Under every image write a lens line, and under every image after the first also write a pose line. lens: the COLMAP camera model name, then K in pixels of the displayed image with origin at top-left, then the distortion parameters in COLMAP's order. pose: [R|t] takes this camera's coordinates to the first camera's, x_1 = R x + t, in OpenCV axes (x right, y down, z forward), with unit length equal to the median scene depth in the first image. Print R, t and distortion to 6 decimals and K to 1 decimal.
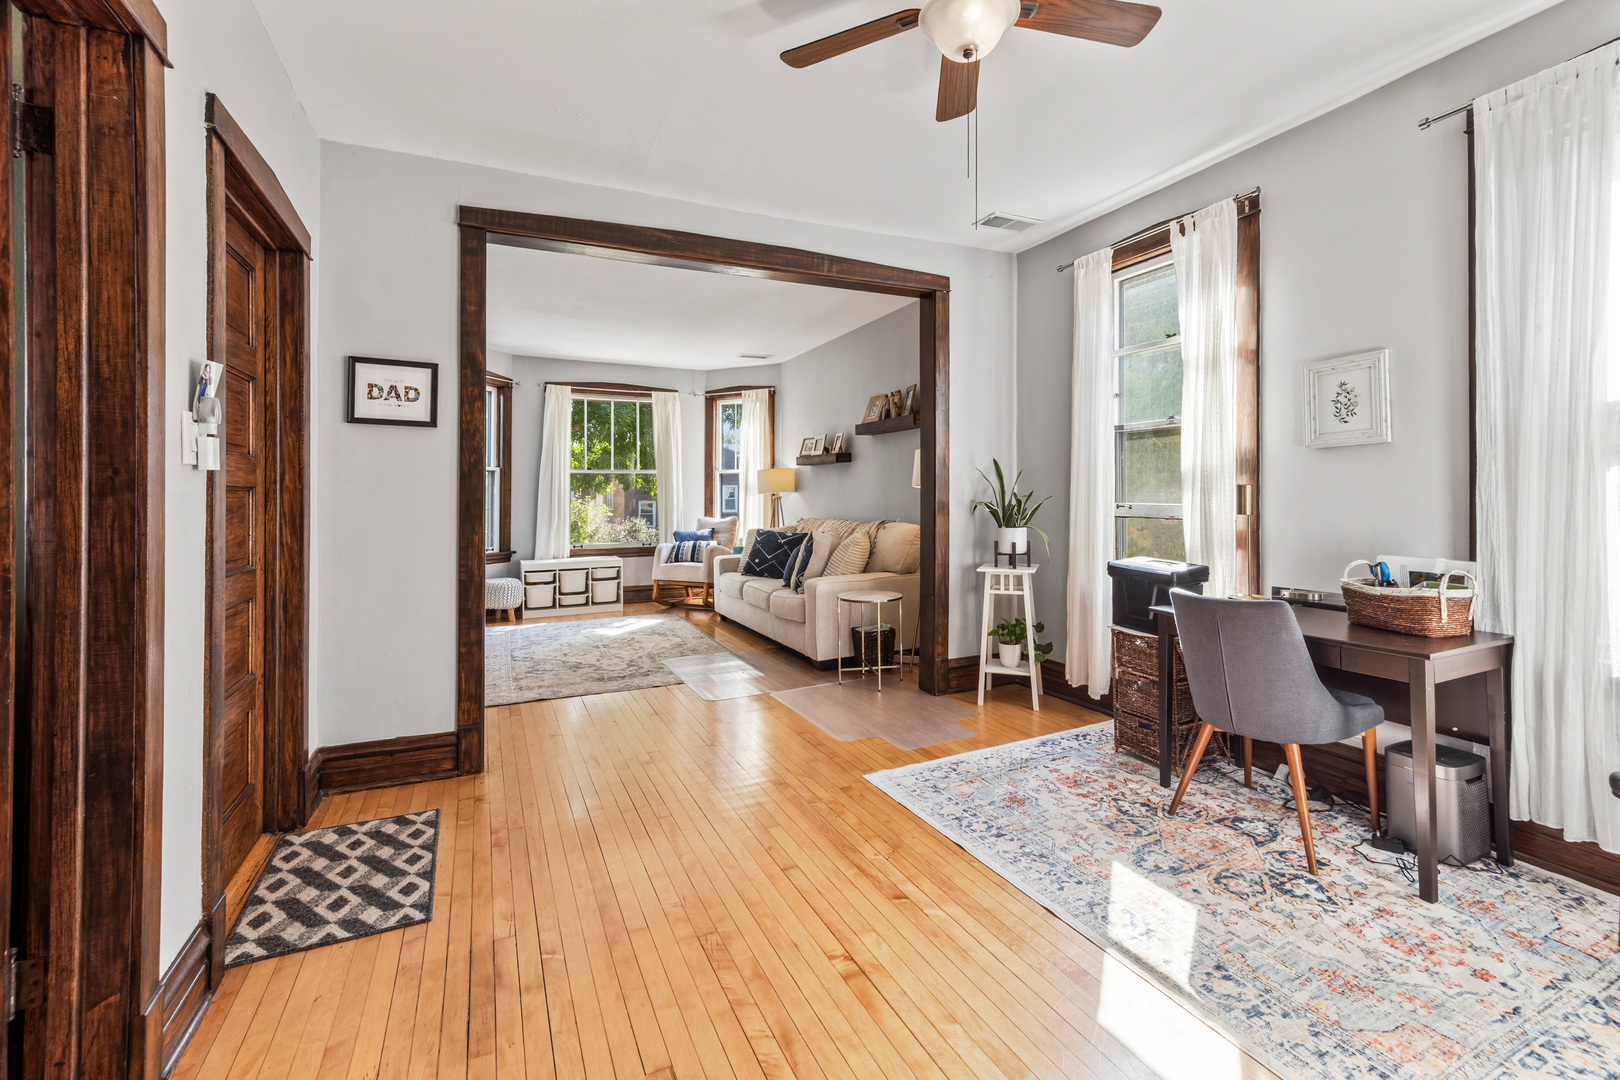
lens RADIAL K [[705.8, 0, 820.8], [0, 705.8, 487.1], [0, 0, 1]] dist [-0.008944, 0.002697]
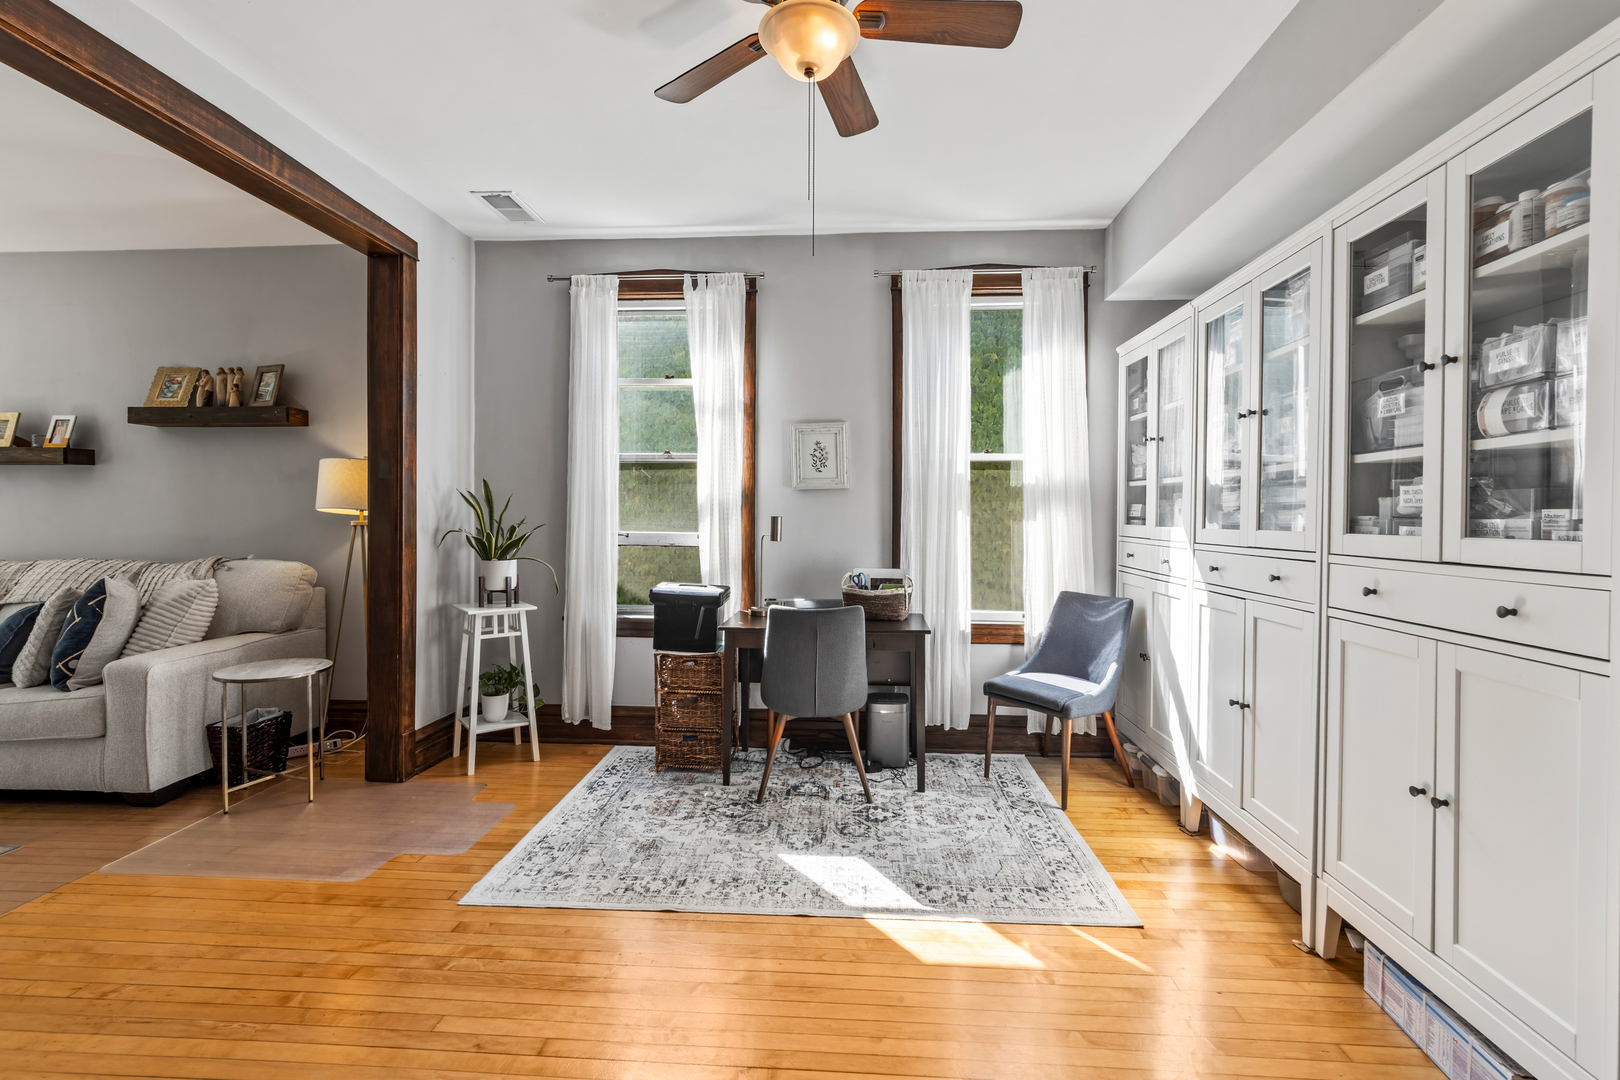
lens RADIAL K [[705.8, 0, 821.9], [0, 705.8, 526.9], [0, 0, 1]] dist [-0.008944, 0.002697]
pose [[0.476744, 0.002192, 0.879039, -0.307179], [-0.018931, 0.999791, 0.007774, 0.002308], [-0.878838, -0.020348, 0.476686, 0.244073]]
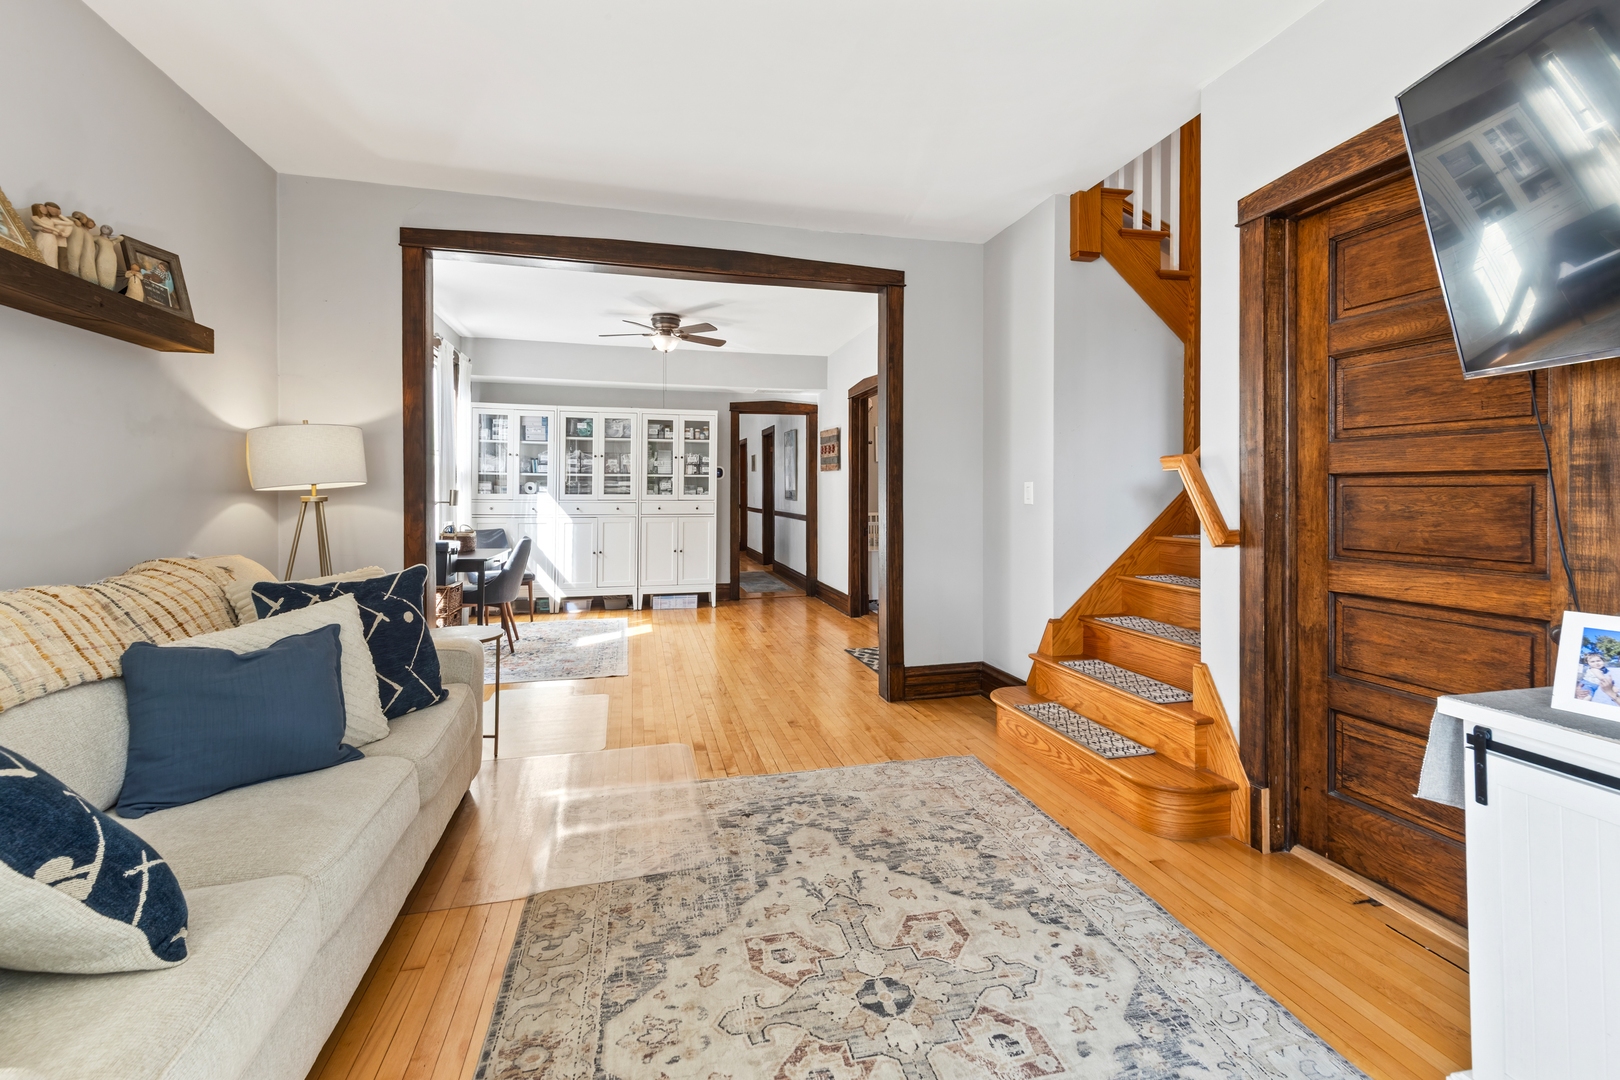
lens RADIAL K [[658.8, 0, 790.9], [0, 658.8, 495.5], [0, 0, 1]] dist [-0.008208, -0.000095]
pose [[-0.975327, 0.008228, 0.220611, -0.466977], [0.006947, 0.999954, -0.006580, 0.020816], [-0.220655, -0.004885, -0.975340, 1.777524]]
